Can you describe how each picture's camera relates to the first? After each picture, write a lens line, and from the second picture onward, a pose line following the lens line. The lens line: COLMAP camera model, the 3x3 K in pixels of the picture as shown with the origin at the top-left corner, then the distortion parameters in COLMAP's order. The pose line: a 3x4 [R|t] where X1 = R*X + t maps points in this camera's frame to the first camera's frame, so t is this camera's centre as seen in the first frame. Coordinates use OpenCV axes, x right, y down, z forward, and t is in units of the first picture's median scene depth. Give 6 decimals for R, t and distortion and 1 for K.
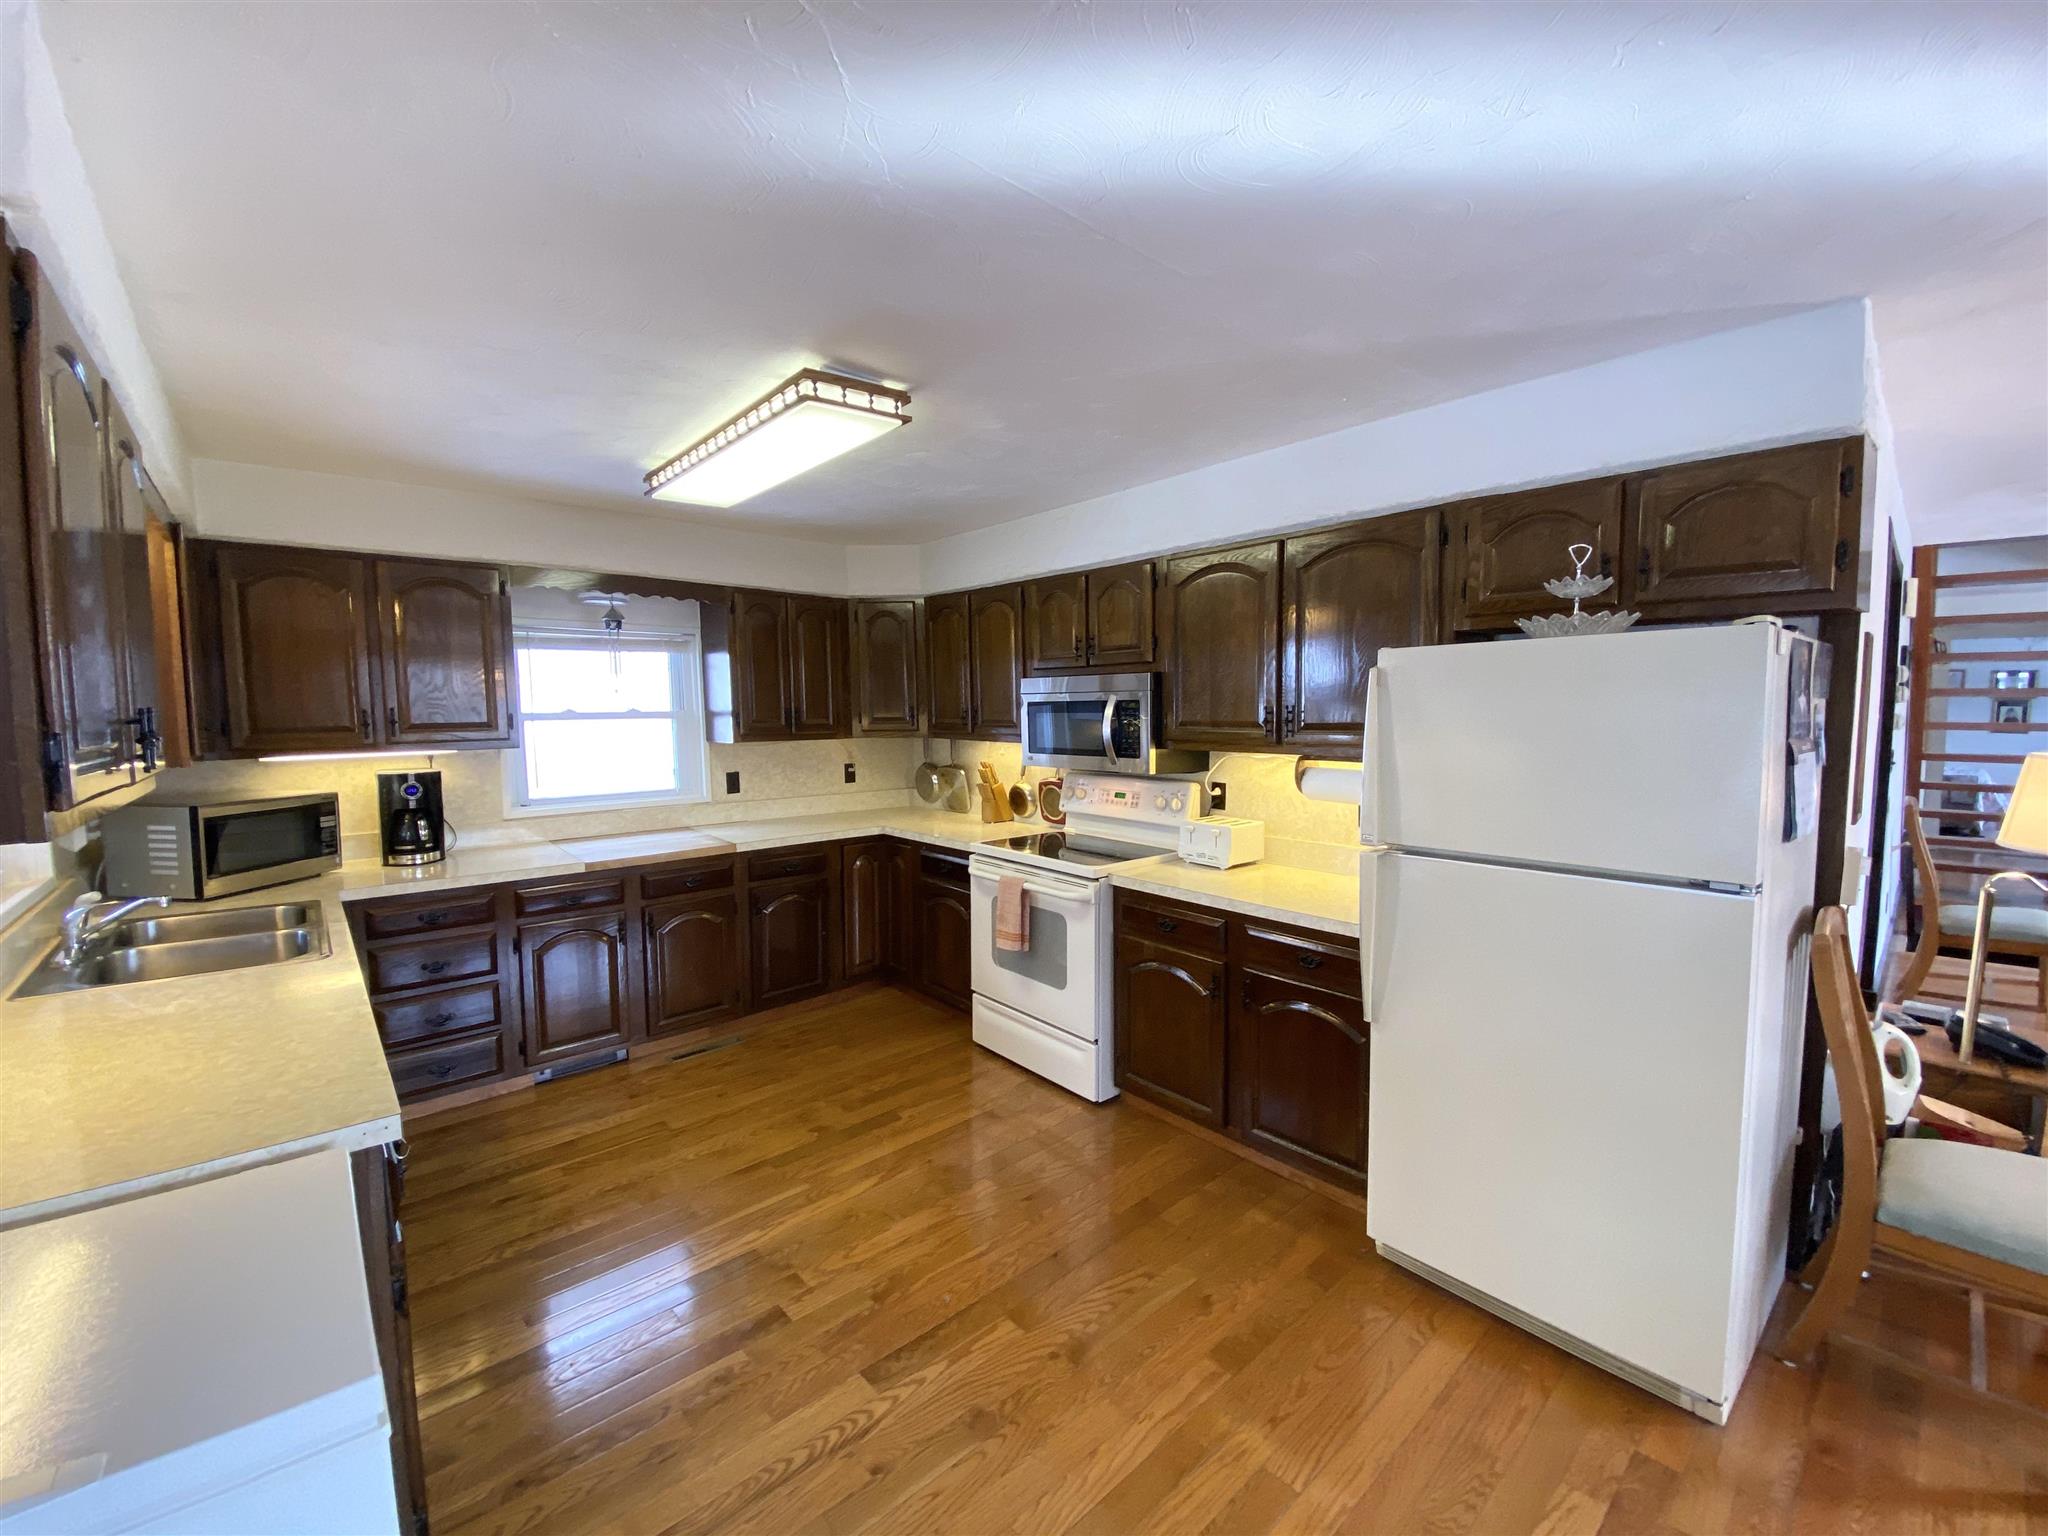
lens RADIAL K [[825.7, 0, 1024.4], [0, 825.7, 768.1], [0, 0, 1]] dist [-0.003138, -0.005123]
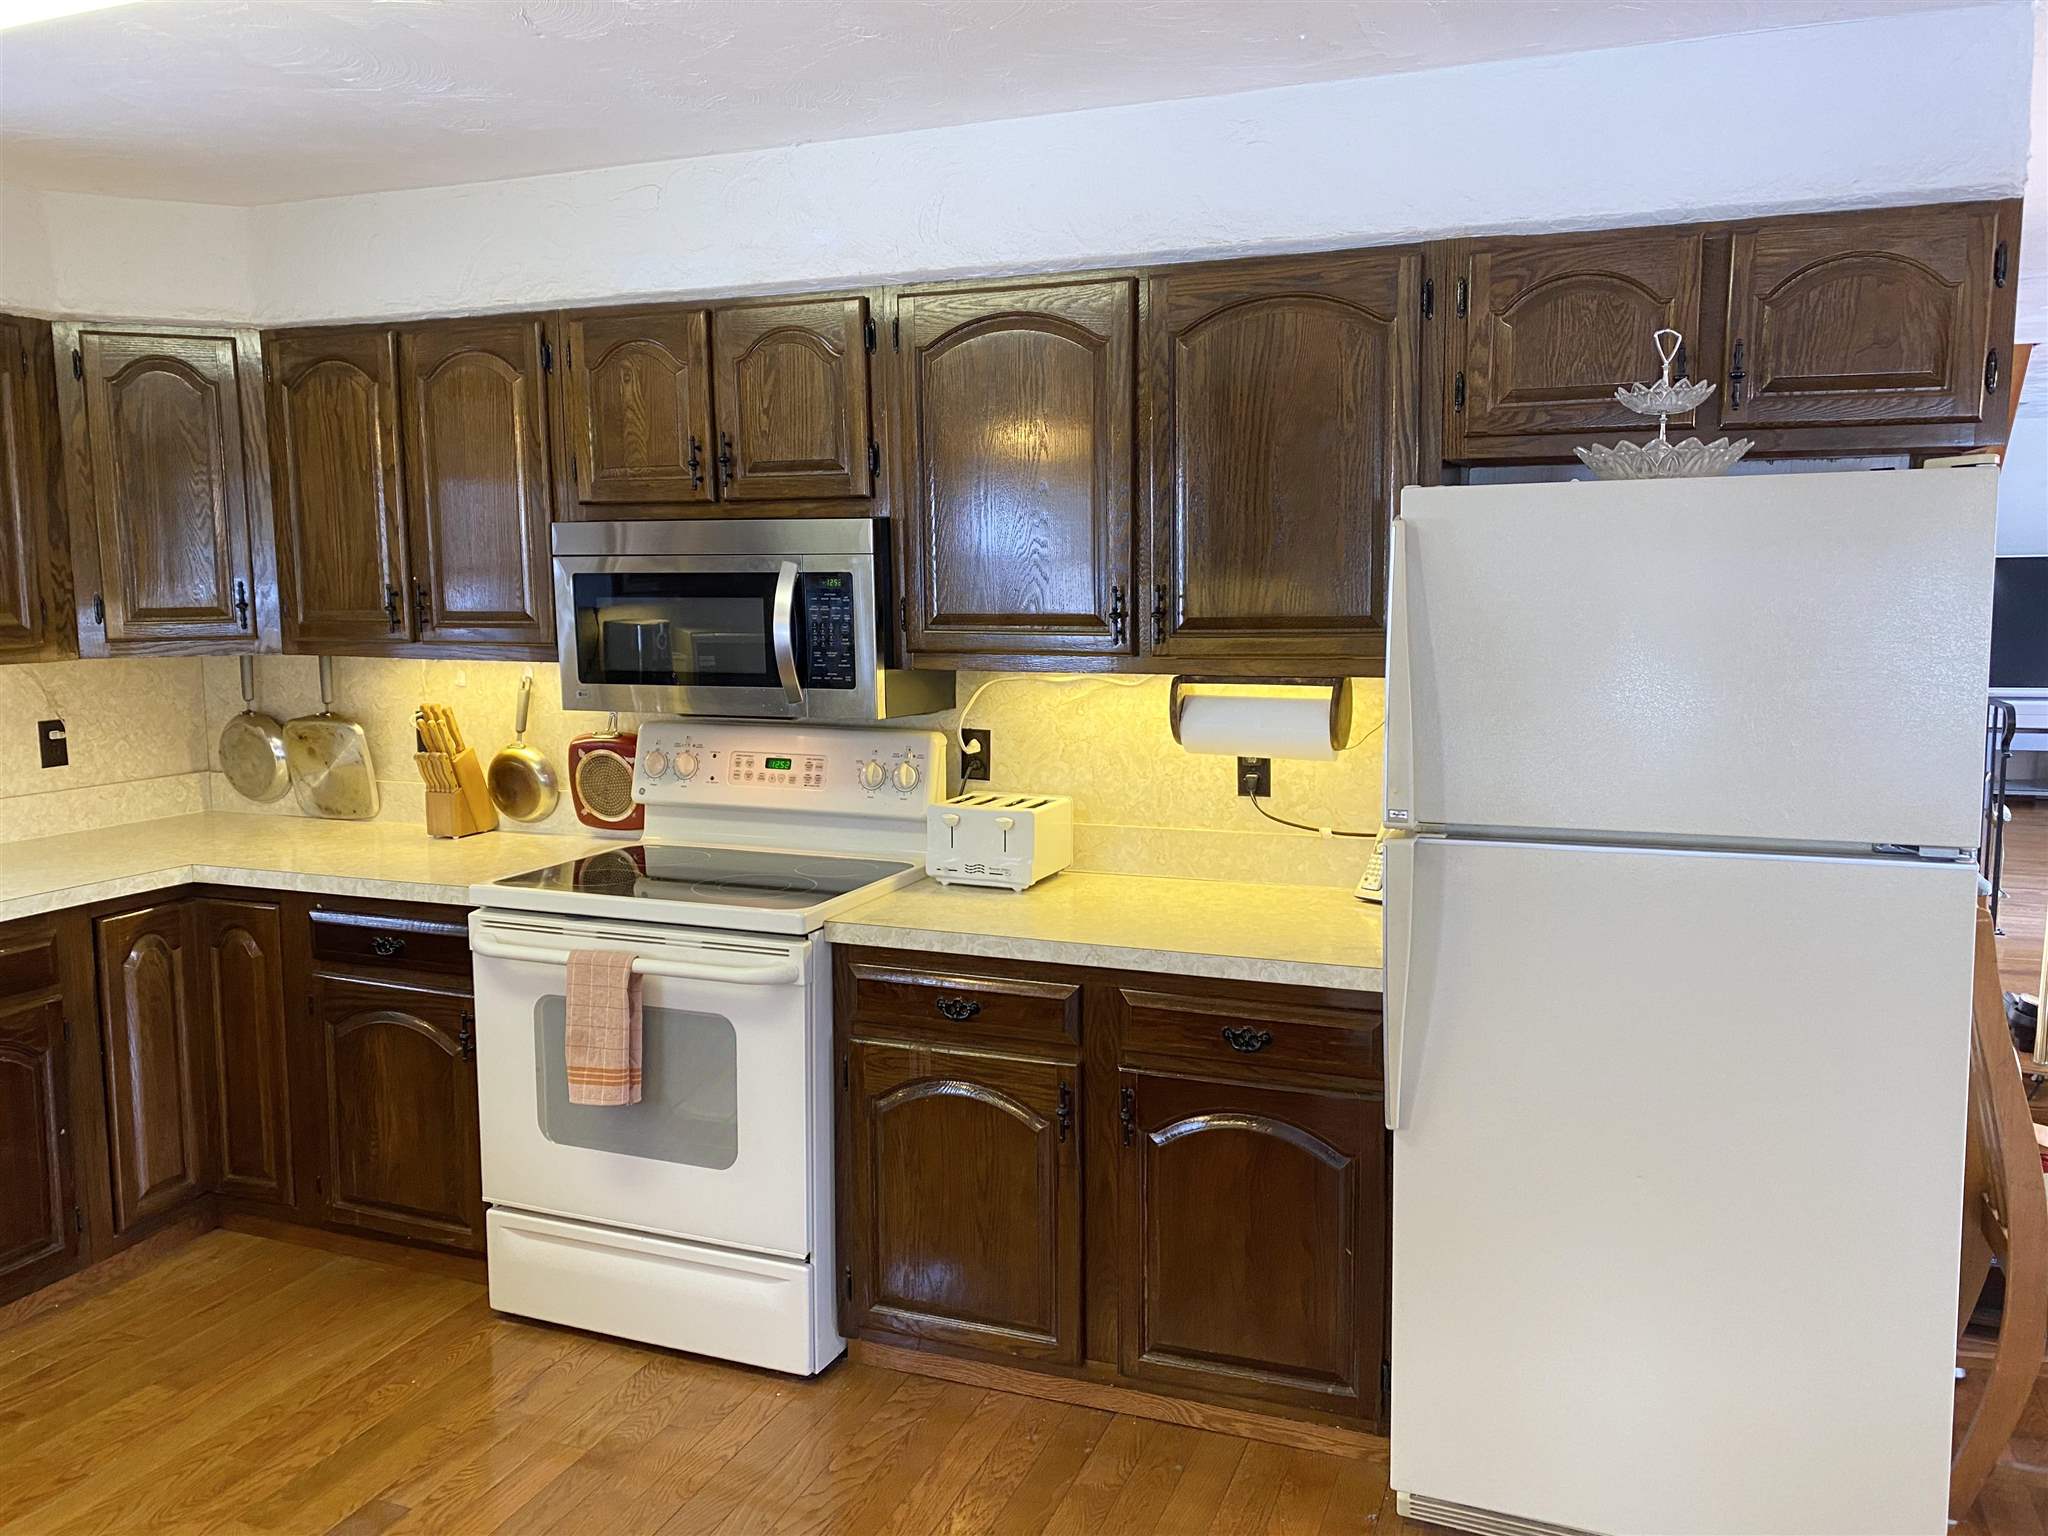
lens RADIAL K [[1538.2, 0, 1020.9], [0, 1538.2, 765.0], [0, 0, 1]] dist [0.001567, 0.005602]
pose [[0.879183, -0.054340, 0.473376, -0.215542], [0.033302, 0.998054, 0.052719, -0.011171], [-0.475320, -0.030585, 0.879281, 0.121160]]
